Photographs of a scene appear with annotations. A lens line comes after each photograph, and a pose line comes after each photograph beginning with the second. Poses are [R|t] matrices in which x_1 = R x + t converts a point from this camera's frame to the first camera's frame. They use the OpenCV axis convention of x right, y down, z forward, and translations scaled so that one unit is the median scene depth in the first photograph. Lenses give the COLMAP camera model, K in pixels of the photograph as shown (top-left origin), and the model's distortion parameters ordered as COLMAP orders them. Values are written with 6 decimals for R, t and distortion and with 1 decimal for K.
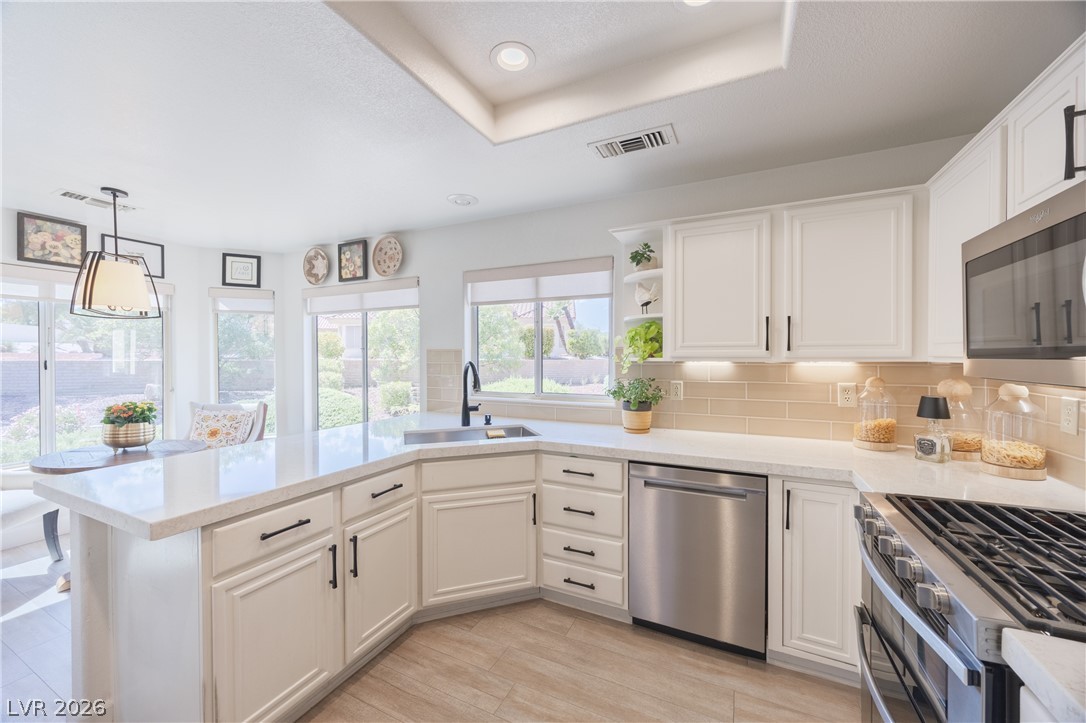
lens RADIAL K [[411.1, 0, 542.4], [0, 411.1, 361.2], [0, 0, 1]] dist [-0.003697, 0.000423]
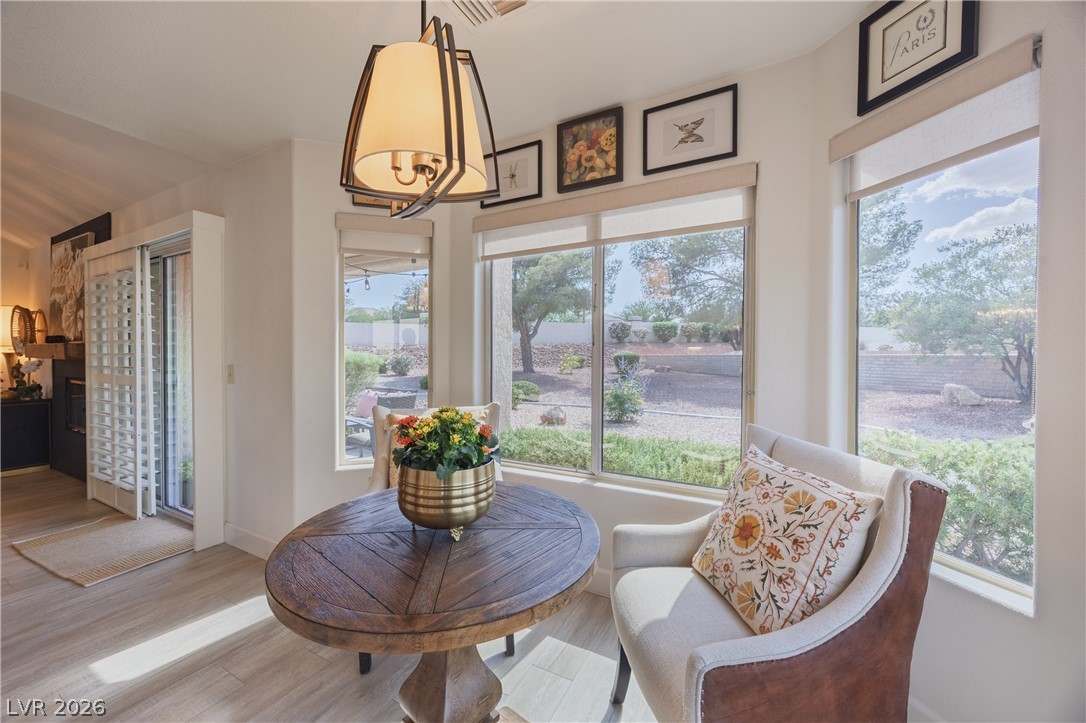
lens RADIAL K [[411.1, 0, 538.6], [0, 411.1, 360.9], [0, 0, 1]] dist [-0.003697, 0.000423]
pose [[-0.038898, 0.016078, -0.999114, -0.595165], [-0.010640, 0.999807, 0.016503, 0.042826], [0.999187, 0.011273, -0.038720, 1.082902]]
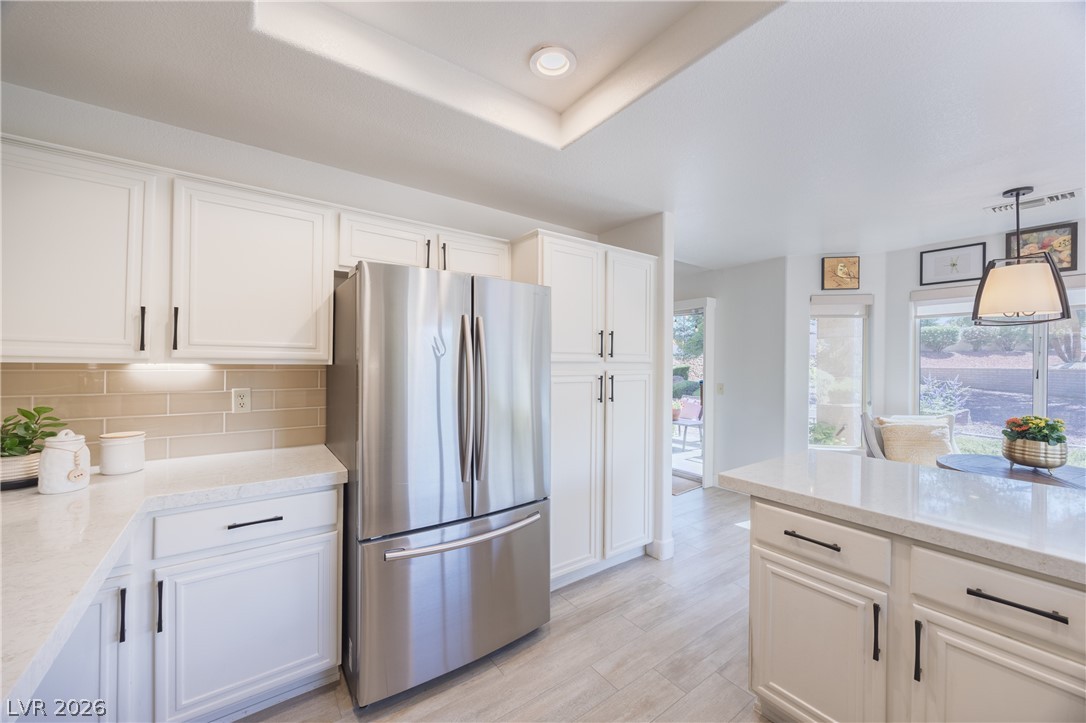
lens RADIAL K [[411.1, 0, 545.7], [0, 411.1, 360.7], [0, 0, 1]] dist [-0.003697, 0.000423]
pose [[-0.468374, -0.007396, -0.883499, 0.282955], [-0.016297, 0.999867, 0.000270, -0.005155], [0.883380, 0.014525, -0.468433, 0.464726]]
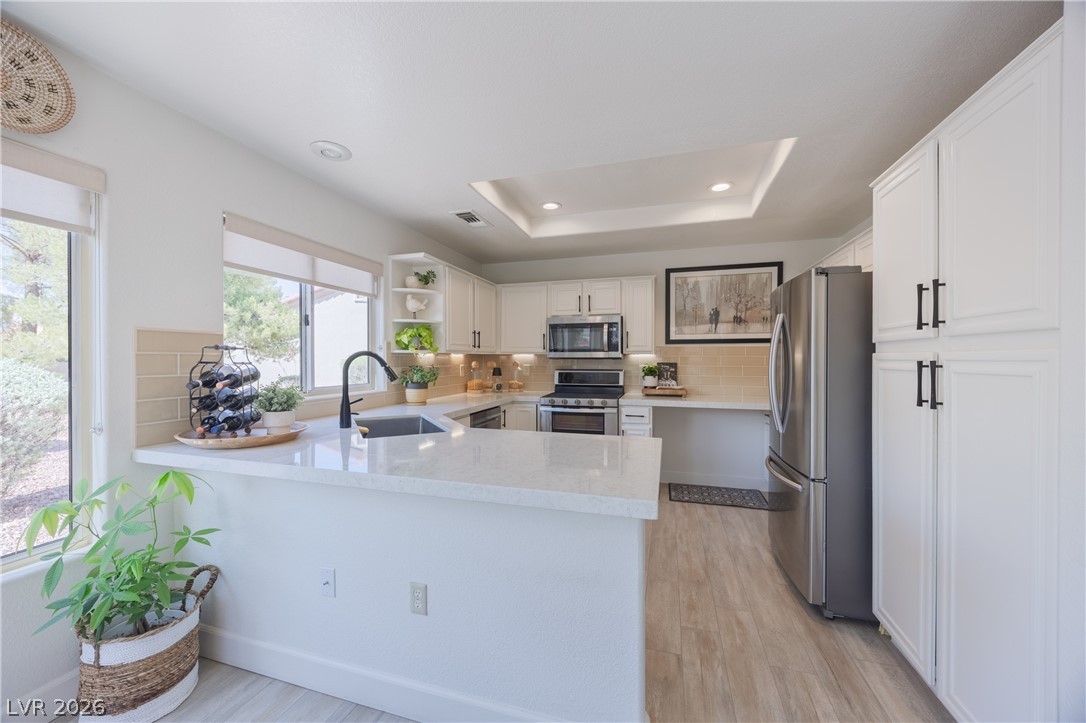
lens RADIAL K [[411.1, 0, 542.7], [0, 411.1, 361.3], [0, 0, 1]] dist [-0.003697, 0.000423]
pose [[-0.152681, -0.006824, 0.988252, -1.065545], [0.008462, 0.999930, 0.008212, 0.018128], [-0.988239, 0.009616, -0.152612, 0.721729]]
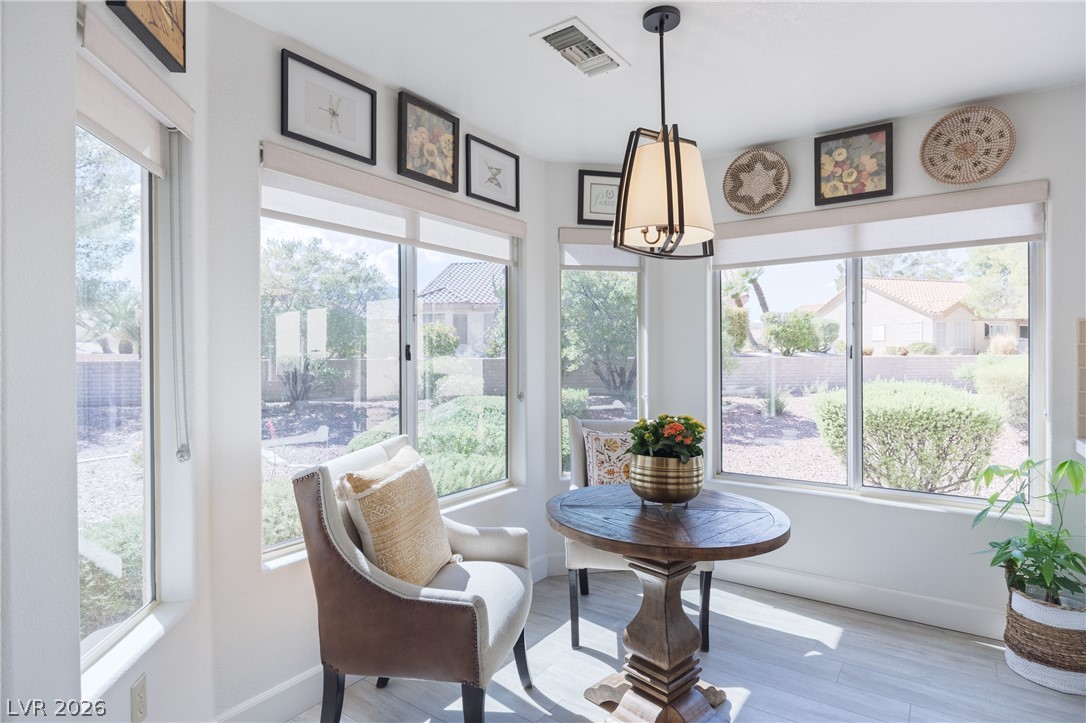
lens RADIAL K [[569.9, 0, 543.7], [0, 569.9, 359.8], [0, 0, 1]] dist [-0.009998, -0.000114]
pose [[0.987490, -0.005762, -0.157578, -1.032170], [0.004895, 0.999971, -0.005886, 0.029970], [0.157607, 0.005041, 0.987489, 0.243518]]
